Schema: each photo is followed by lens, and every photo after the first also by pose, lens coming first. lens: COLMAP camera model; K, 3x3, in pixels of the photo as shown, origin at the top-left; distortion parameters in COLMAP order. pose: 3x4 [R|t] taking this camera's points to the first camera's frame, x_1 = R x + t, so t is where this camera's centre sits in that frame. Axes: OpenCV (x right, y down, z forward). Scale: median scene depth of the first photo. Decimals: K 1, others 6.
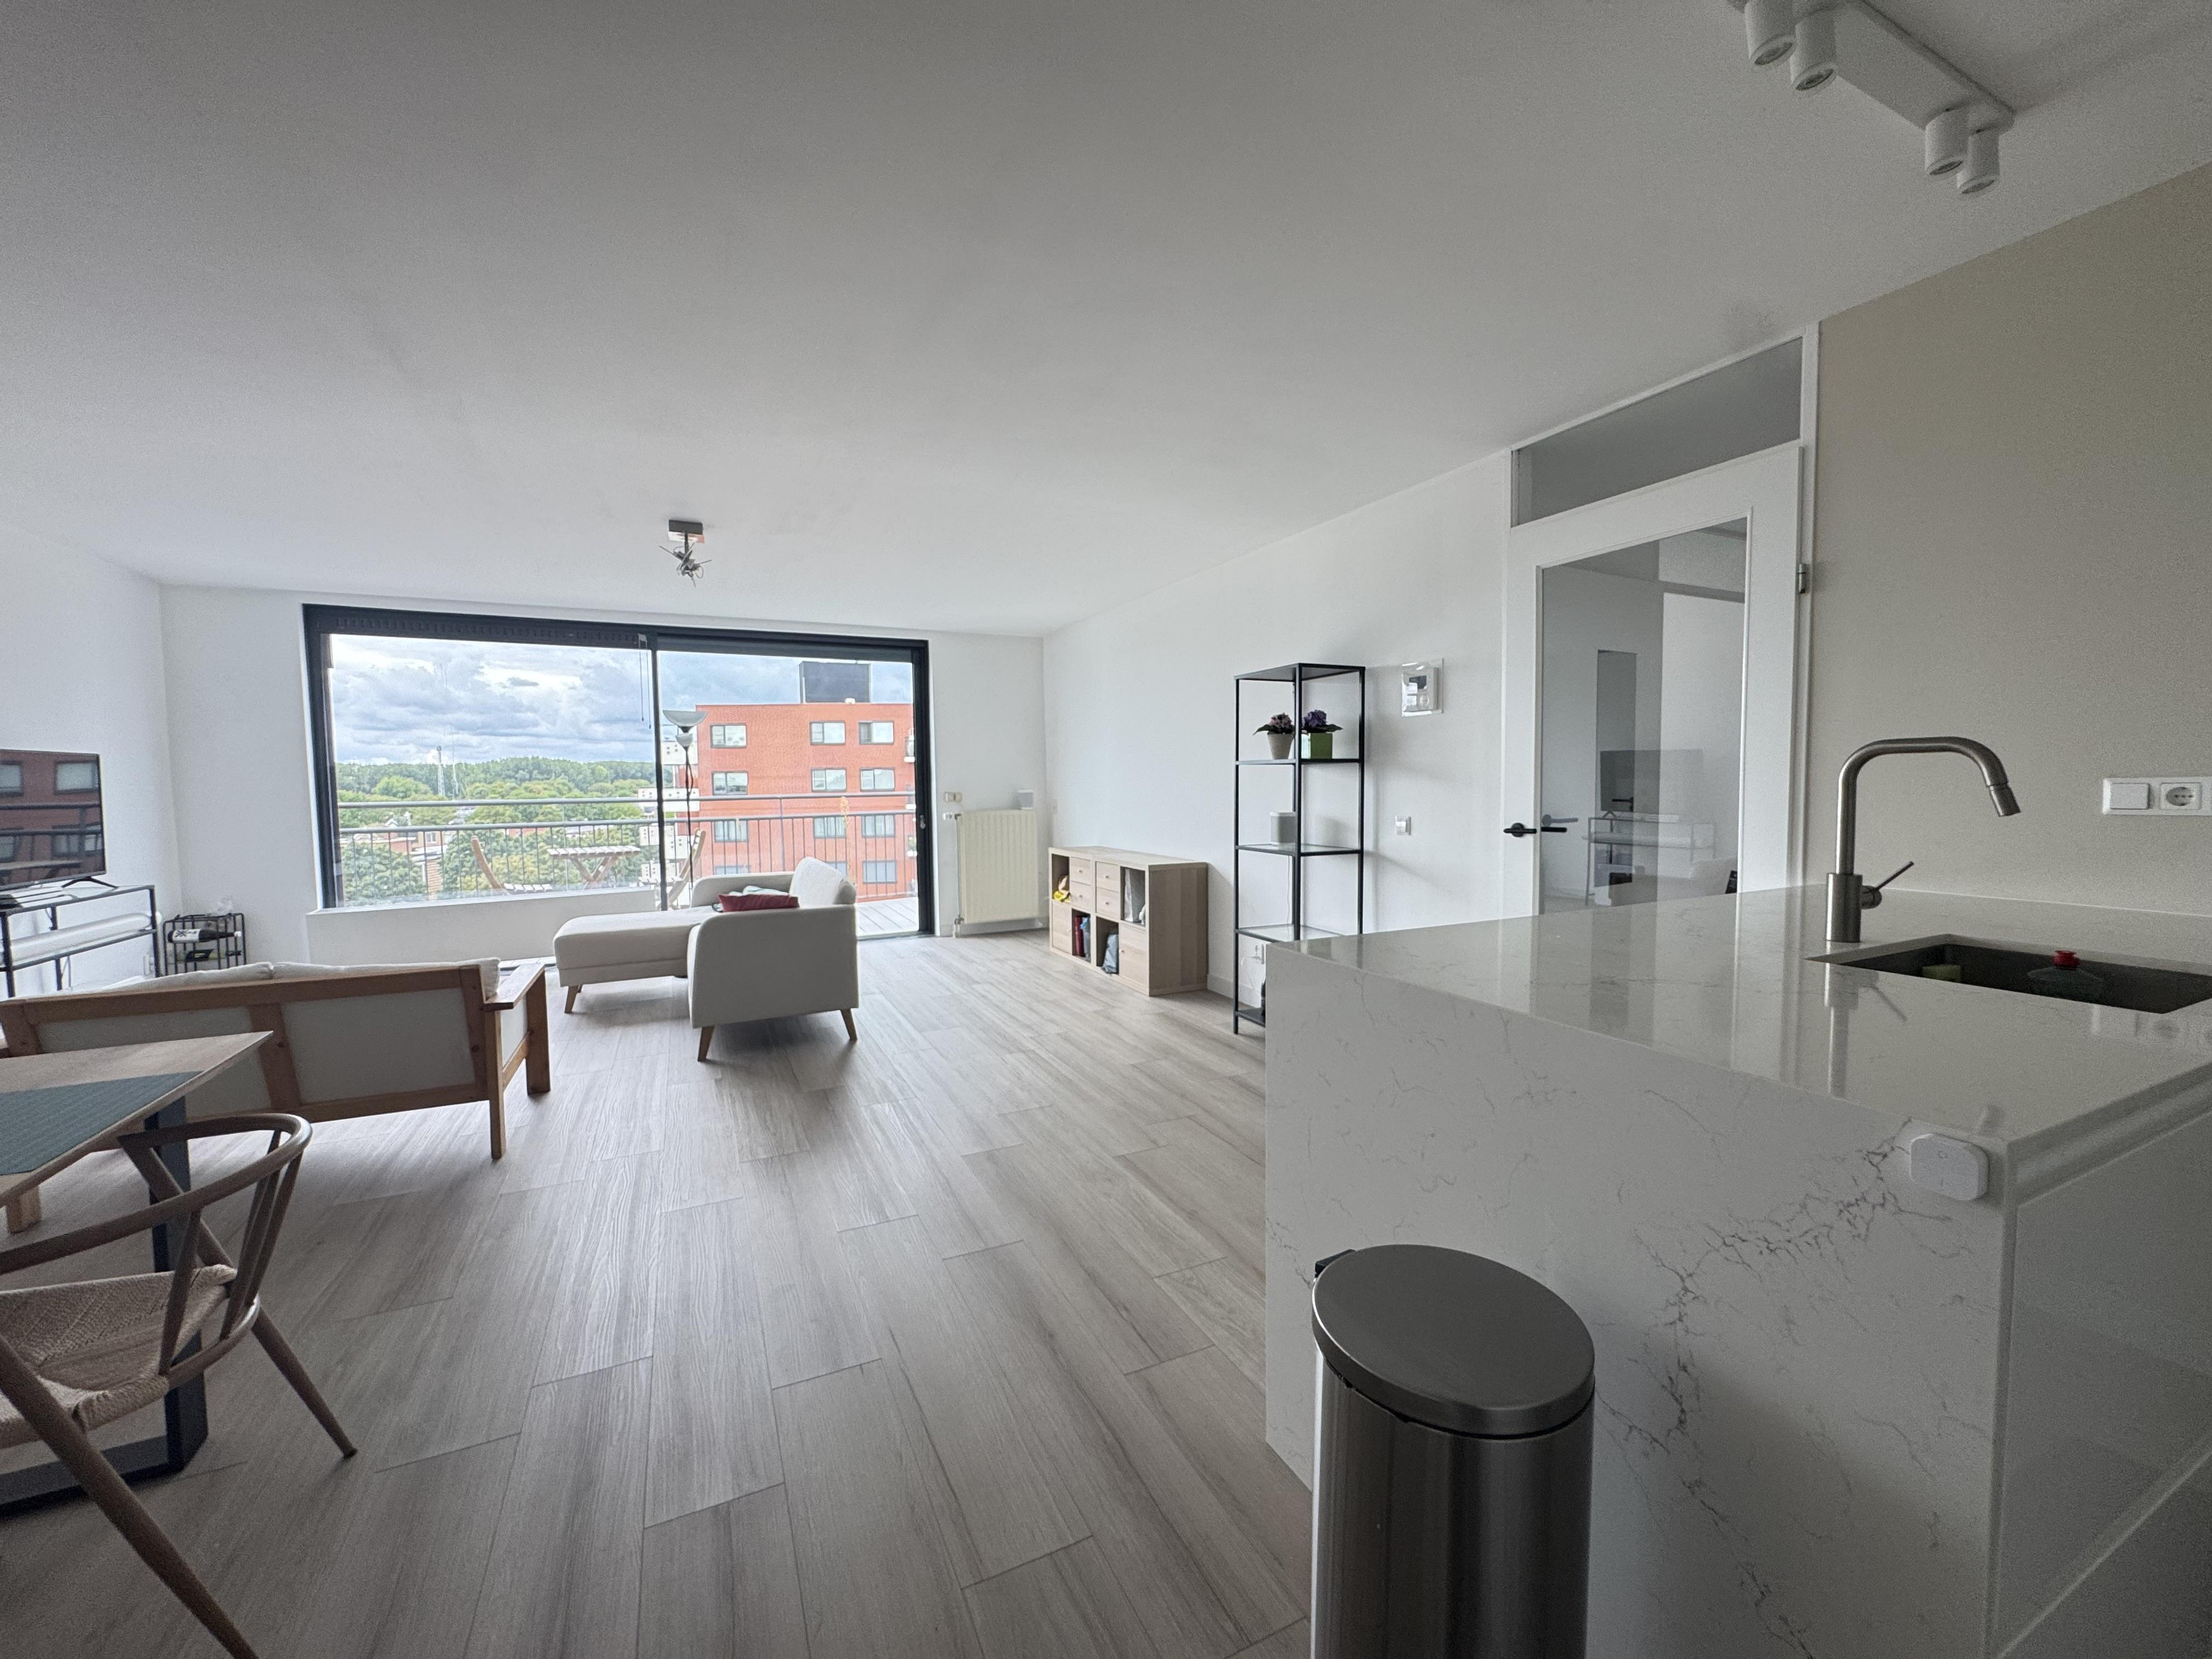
lens RADIAL K [[884.2, 0, 1105.3], [0, 884.2, 832.7], [0, 0, 1]] dist [-0.004266, 0.000032]
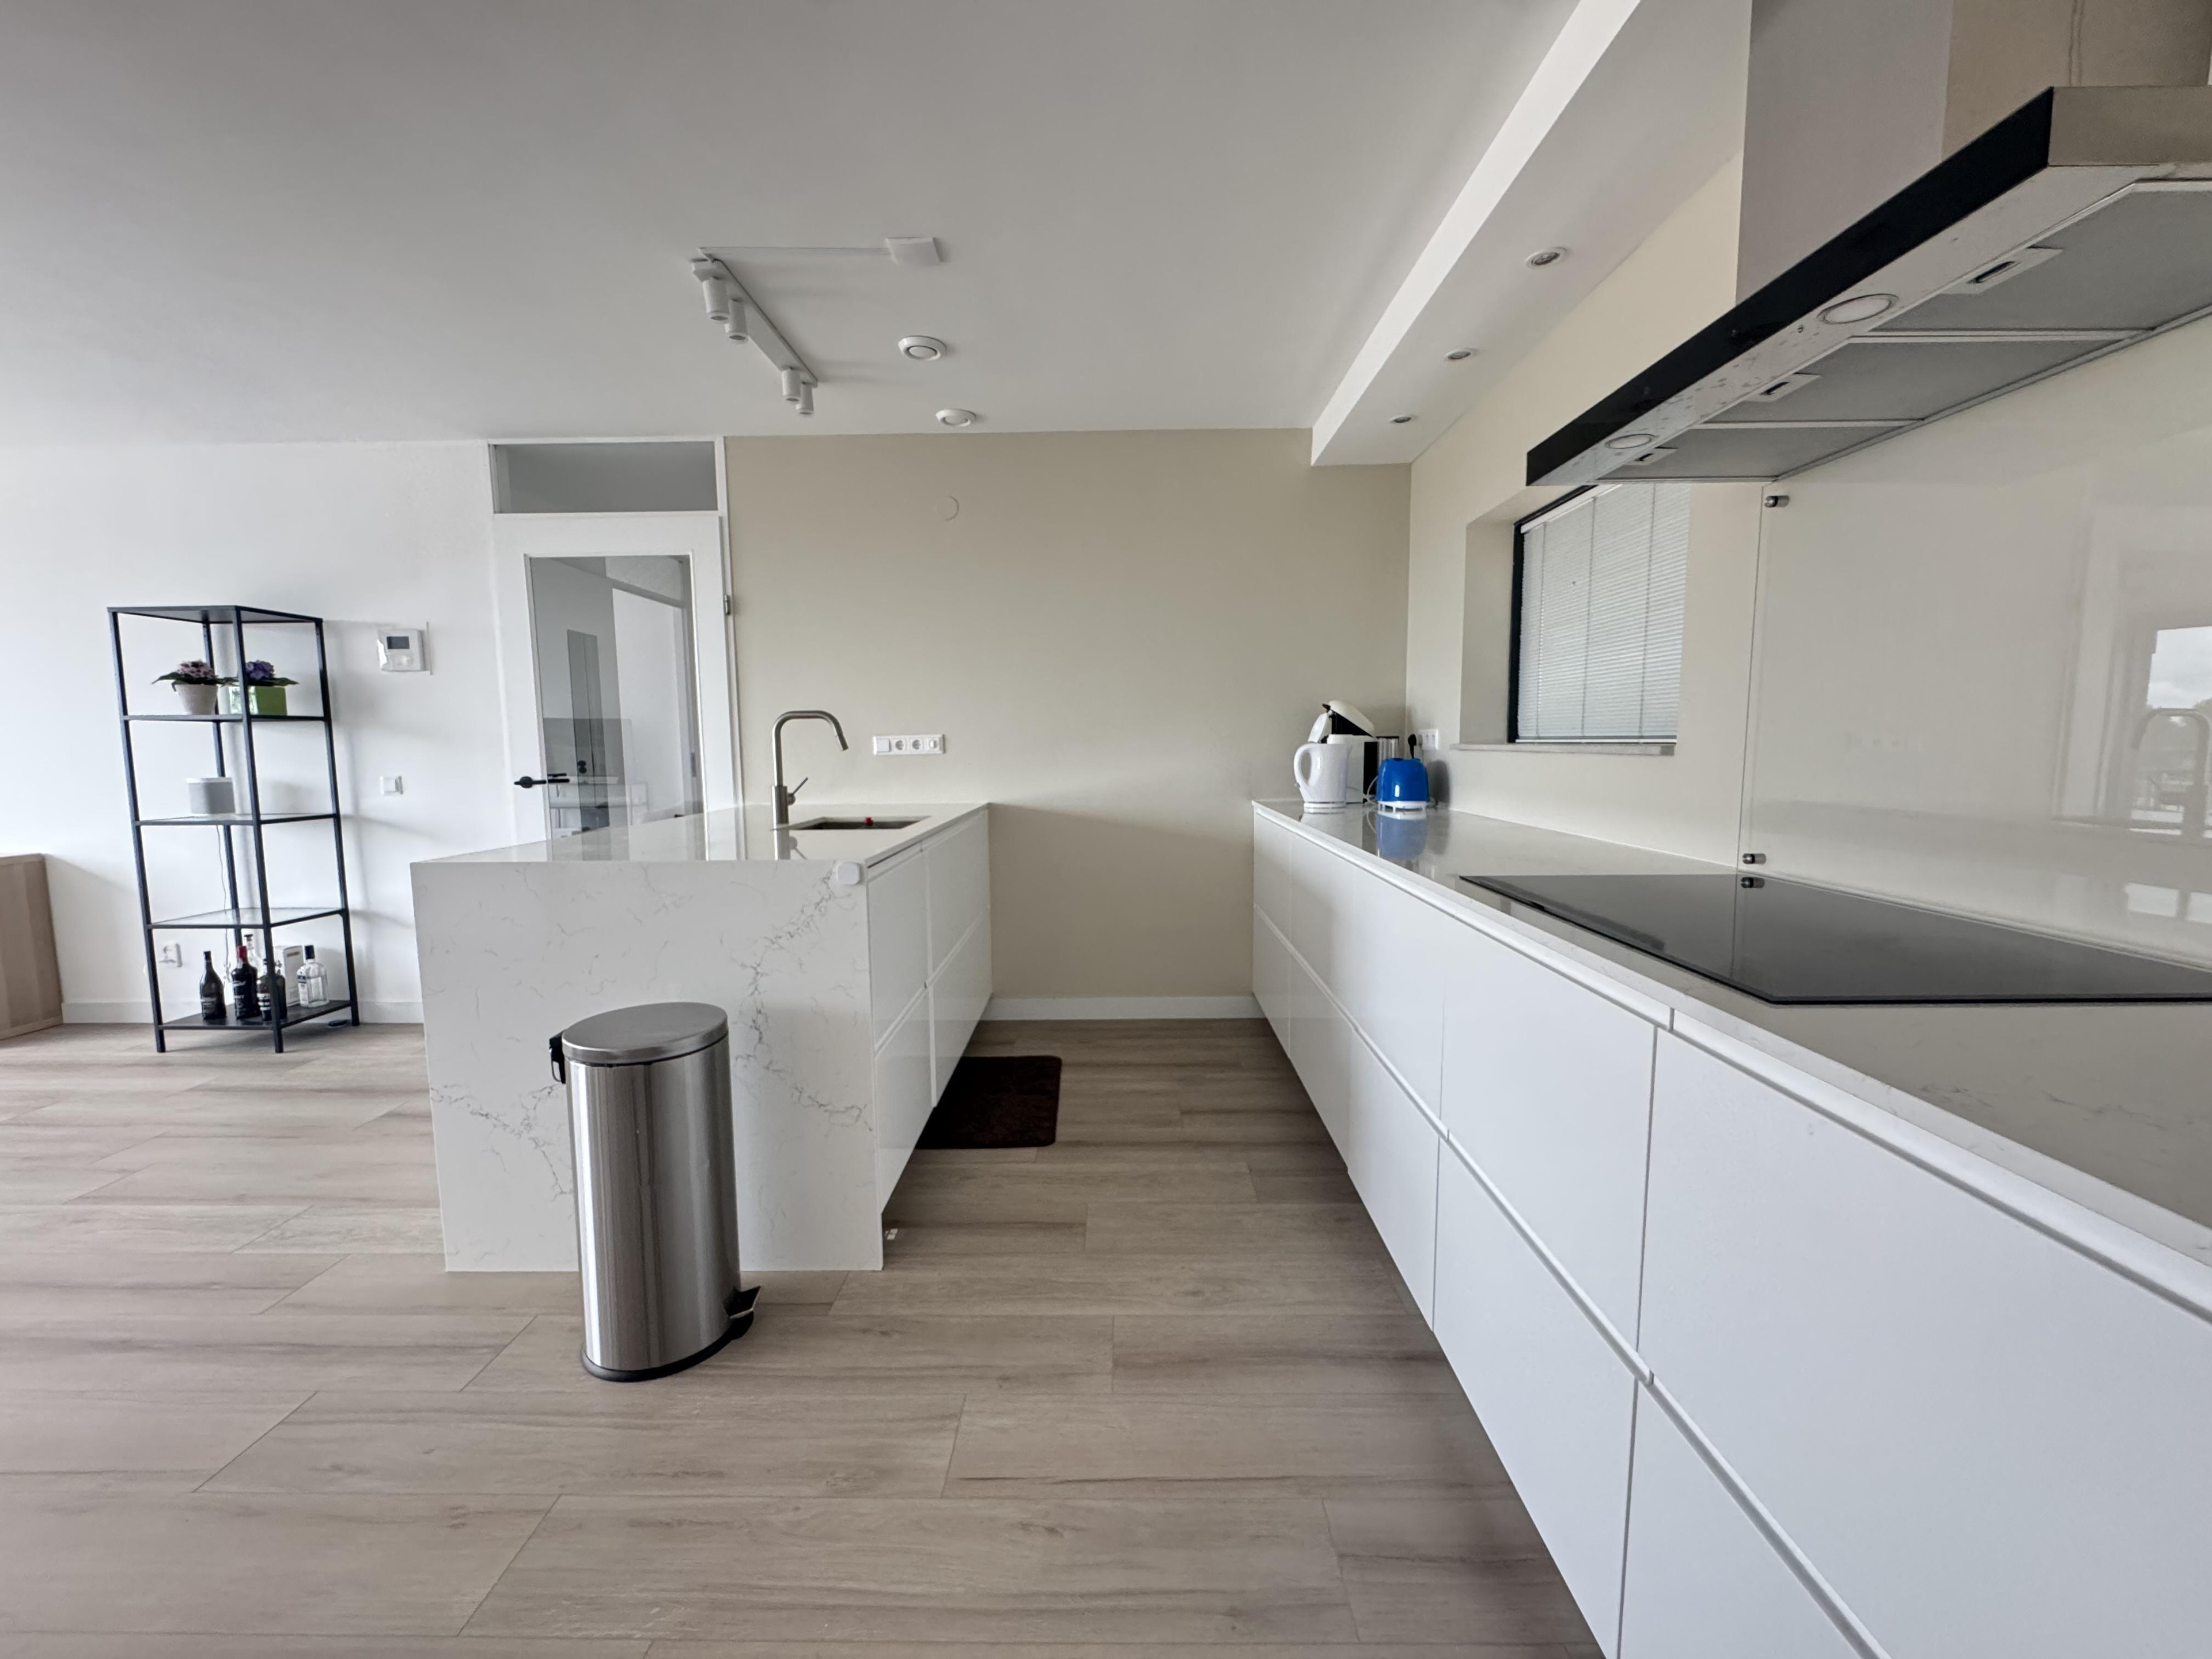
lens RADIAL K [[887.2, 0, 1106.0], [0, 887.2, 829.5], [0, 0, 1]] dist [-0.002912, 0.000240]
pose [[0.445357, -0.081042, 0.891678, -0.180168], [0.057119, 0.996438, 0.062034, 0.023248], [-0.893529, 0.023304, 0.448400, -0.149805]]
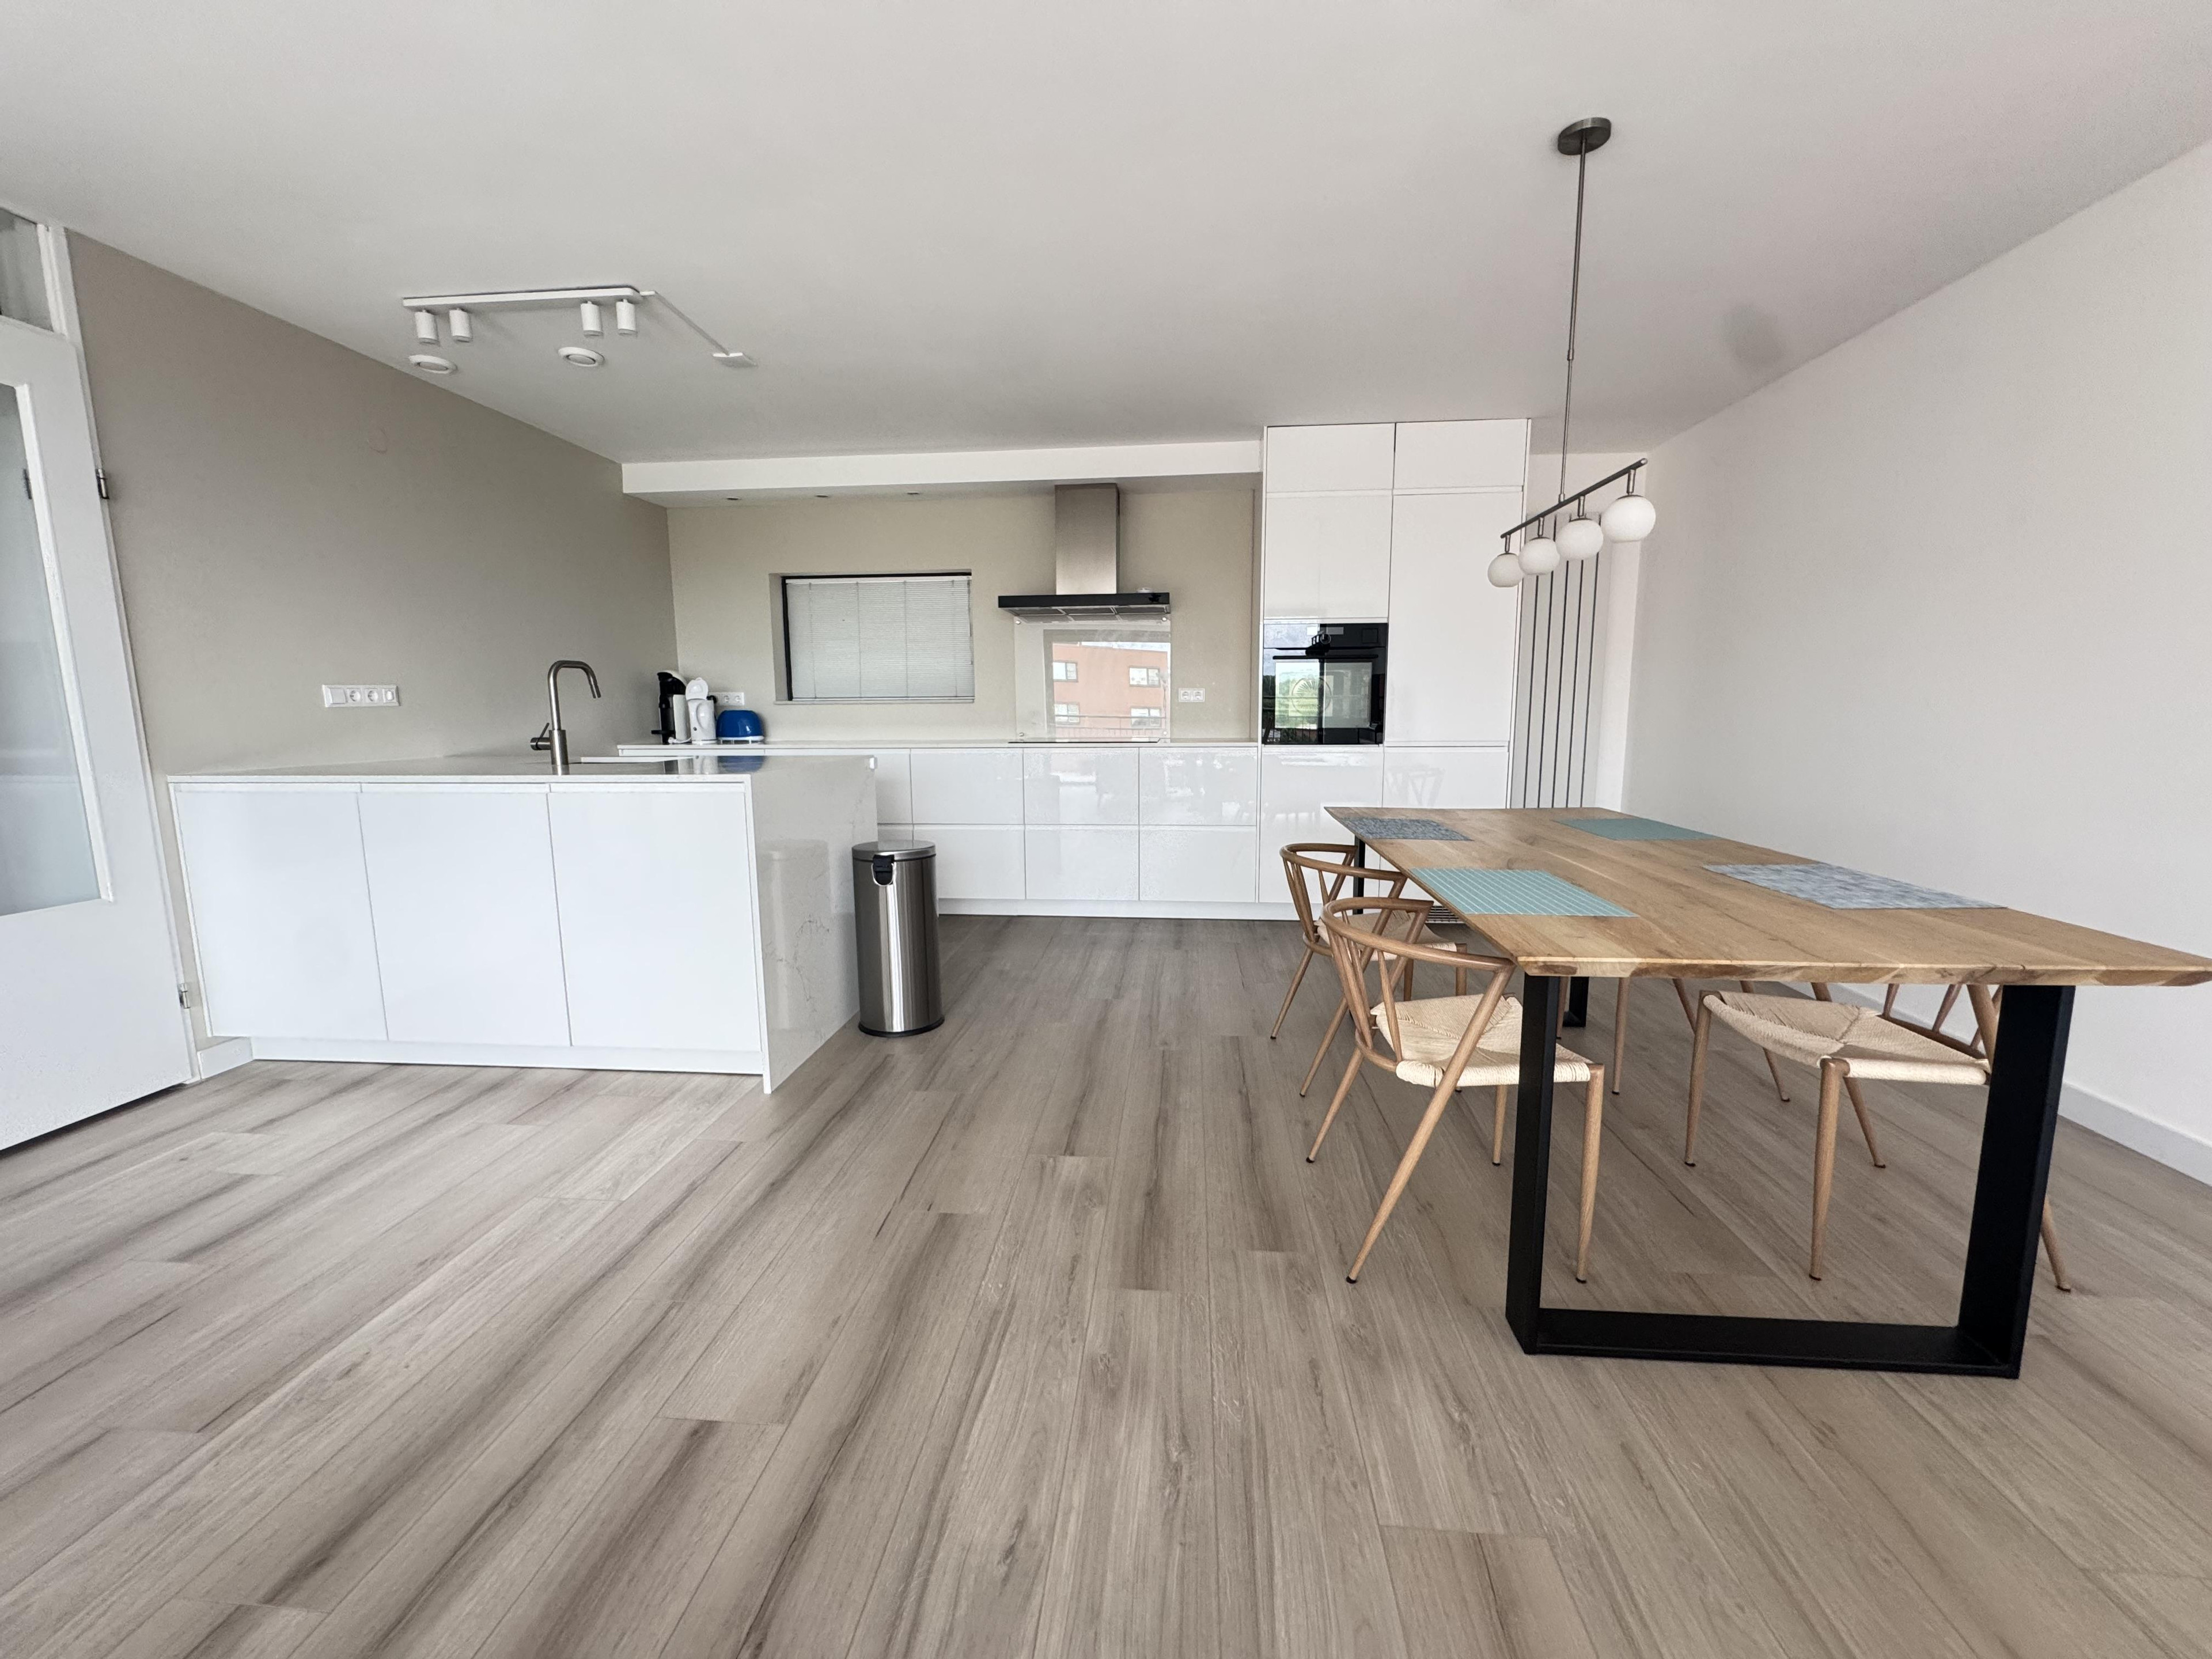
lens RADIAL K [[880.5, 0, 1106.0], [0, 880.5, 829.5], [0, 0, 1]] dist [-0.001835, 0.000222]
pose [[-0.857849, -0.052663, 0.511196, -0.442108], [0.048553, 0.981980, 0.182640, -0.012001], [-0.511603, 0.181498, -0.839834, 0.768999]]
